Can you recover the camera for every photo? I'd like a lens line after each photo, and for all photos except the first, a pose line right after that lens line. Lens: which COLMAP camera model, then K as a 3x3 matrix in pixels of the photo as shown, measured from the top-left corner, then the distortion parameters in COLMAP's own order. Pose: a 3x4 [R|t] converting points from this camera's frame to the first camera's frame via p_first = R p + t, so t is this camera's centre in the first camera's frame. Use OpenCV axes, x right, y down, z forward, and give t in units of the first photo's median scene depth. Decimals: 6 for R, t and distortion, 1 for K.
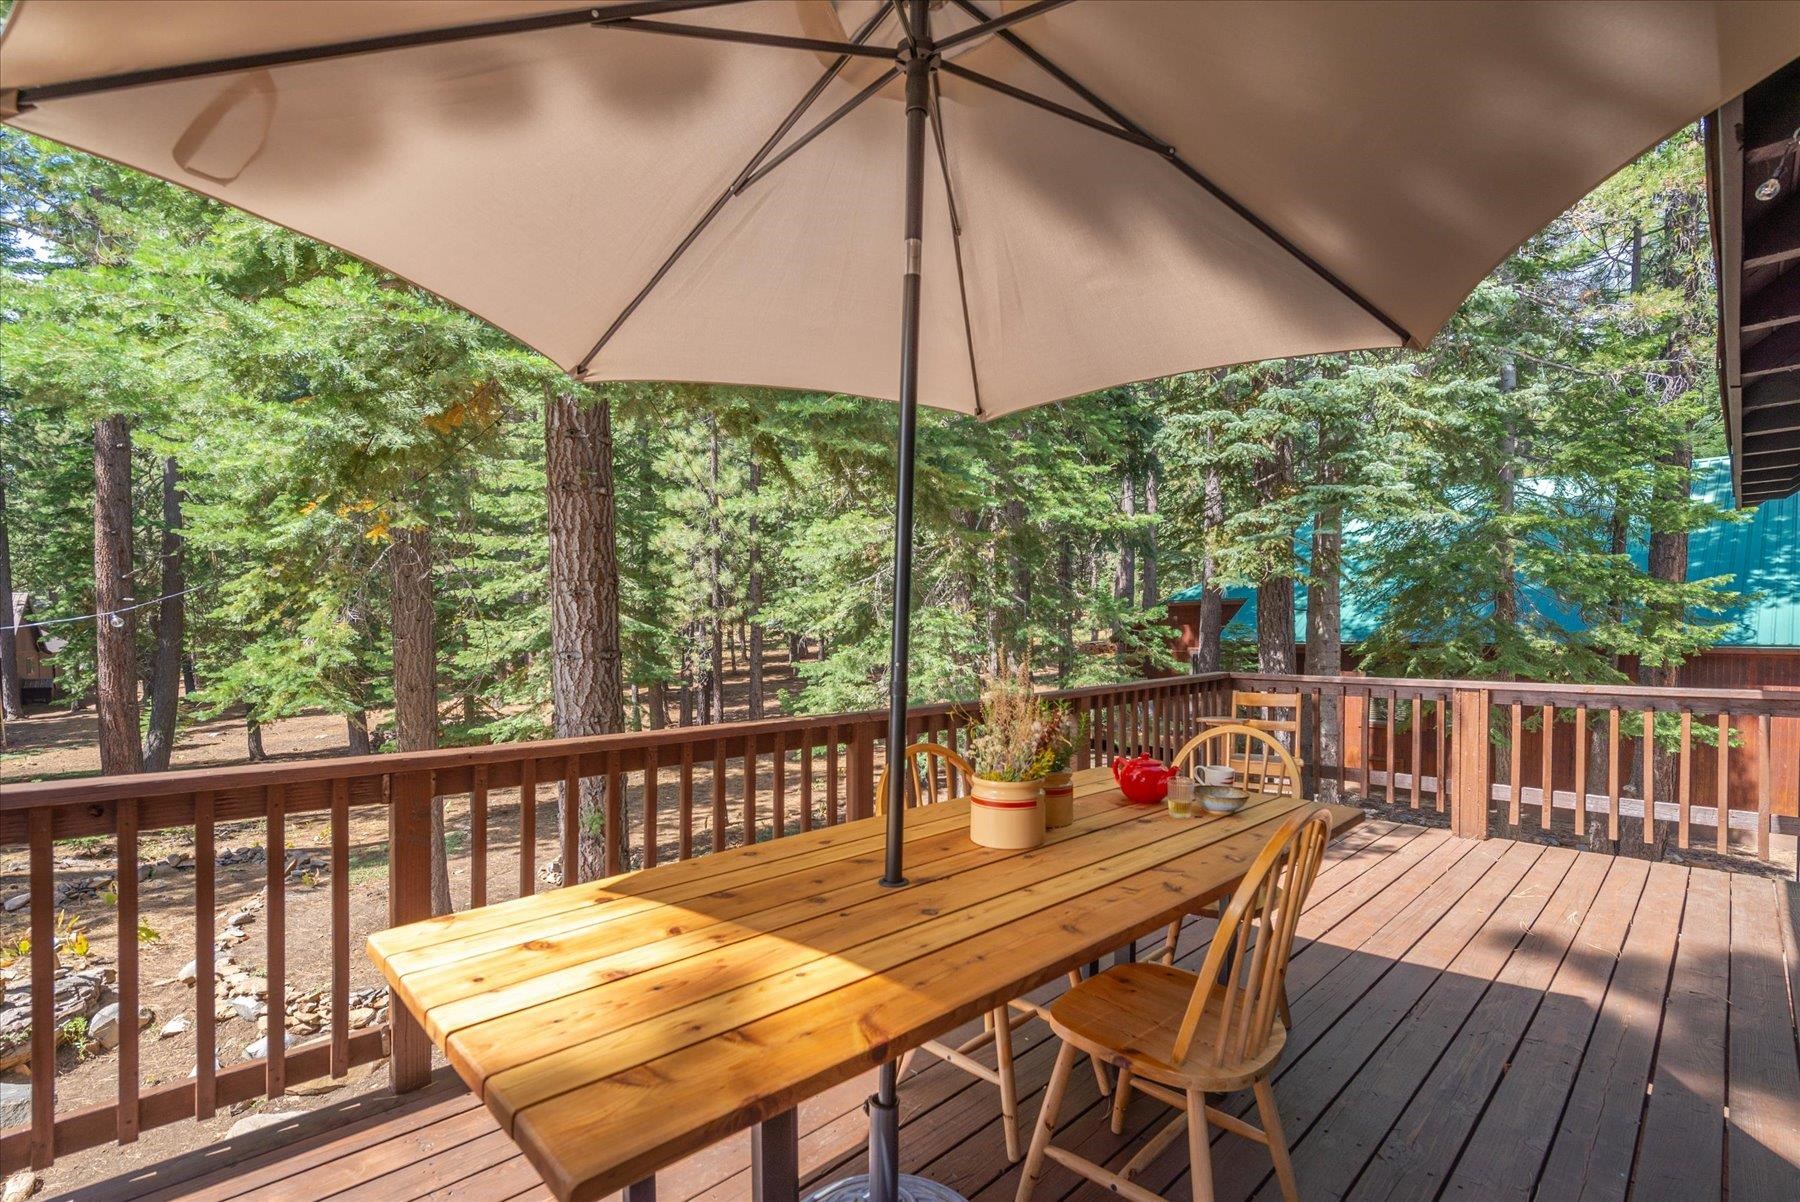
lens RADIAL K [[809.7, 0, 903.2], [0, 809.7, 633.4], [0, 0, 1]] dist [0.000599, 0.000046]
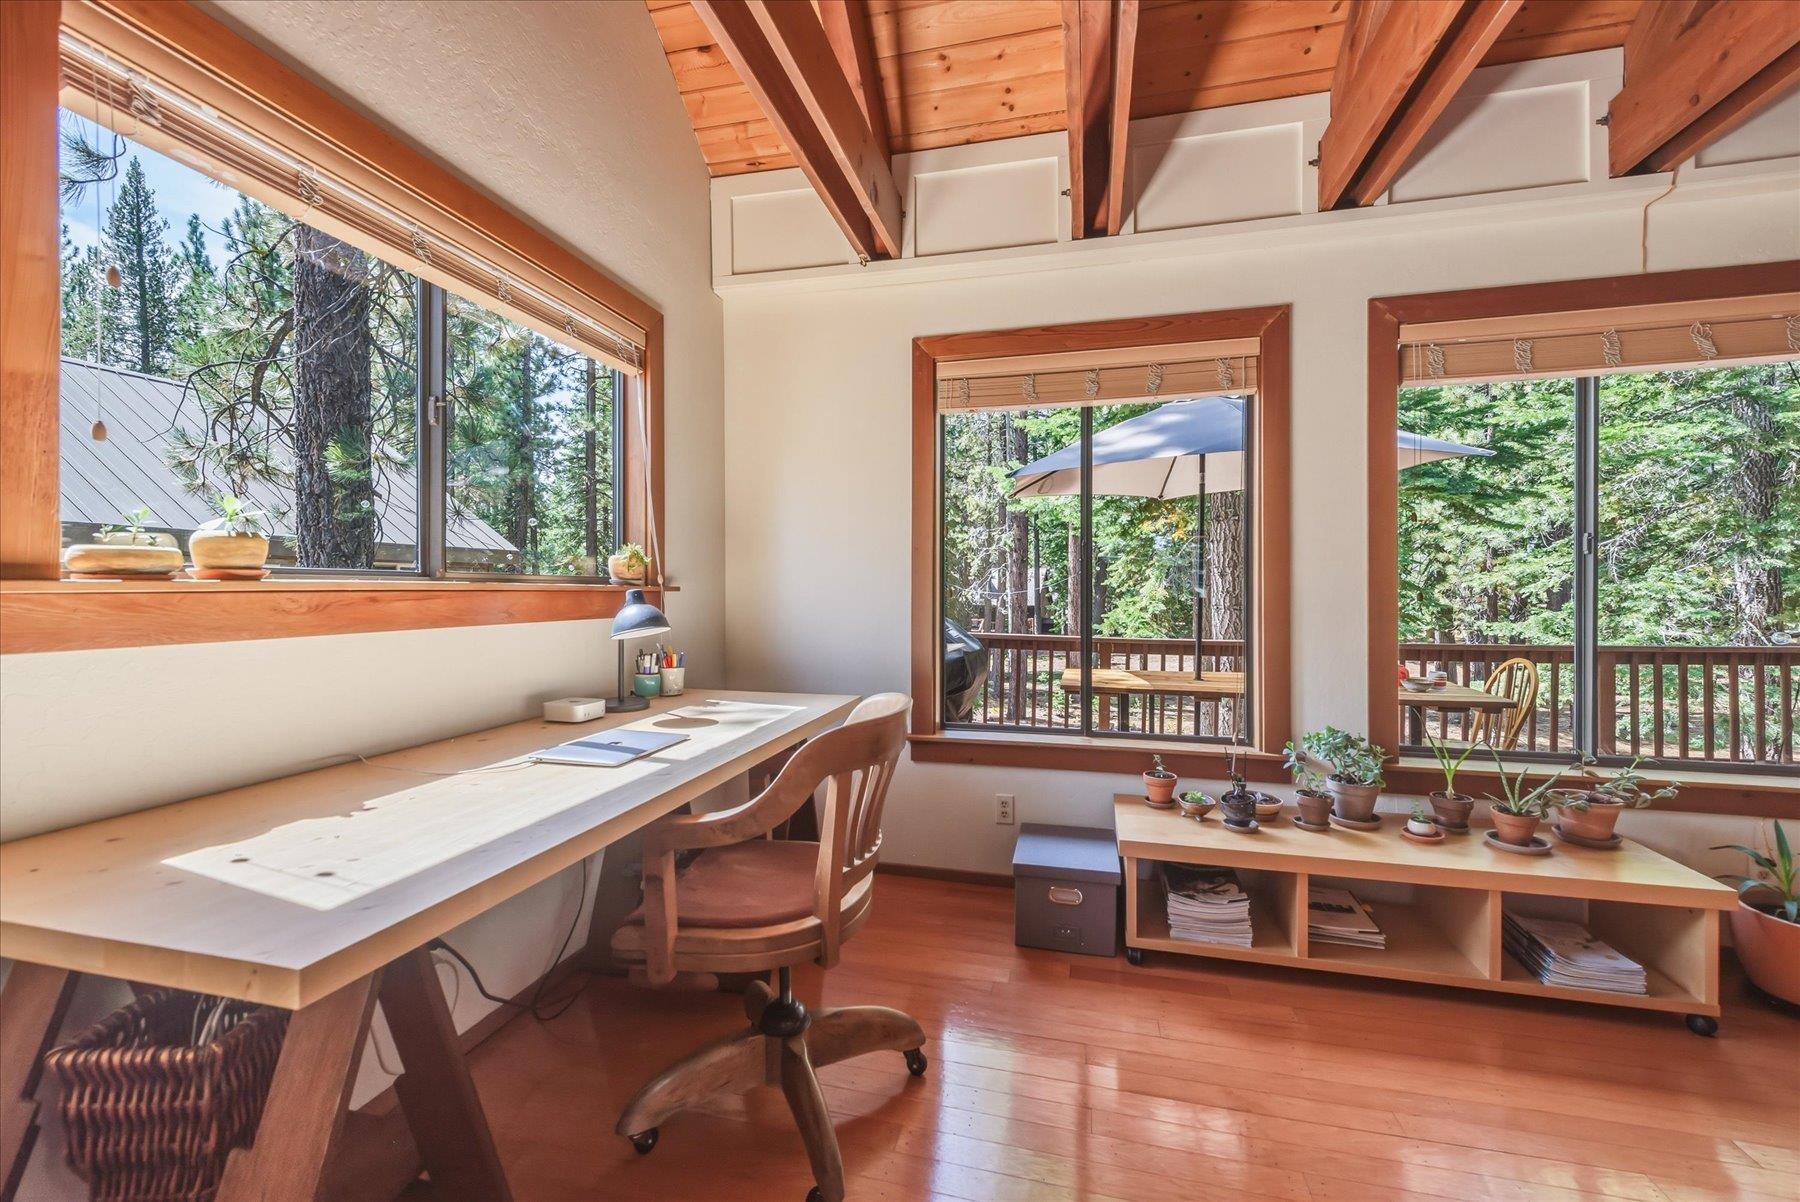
lens RADIAL K [[725.4, 0, 906.6], [0, 725.4, 586.8], [0, 0, 1]] dist [-0.001855, -0.000108]
pose [[0.523125, -0.000939, -0.852256, 0.321405], [-0.005595, 0.999974, -0.004536, -0.004525], [0.852238, 0.007141, 0.523106, -0.247744]]
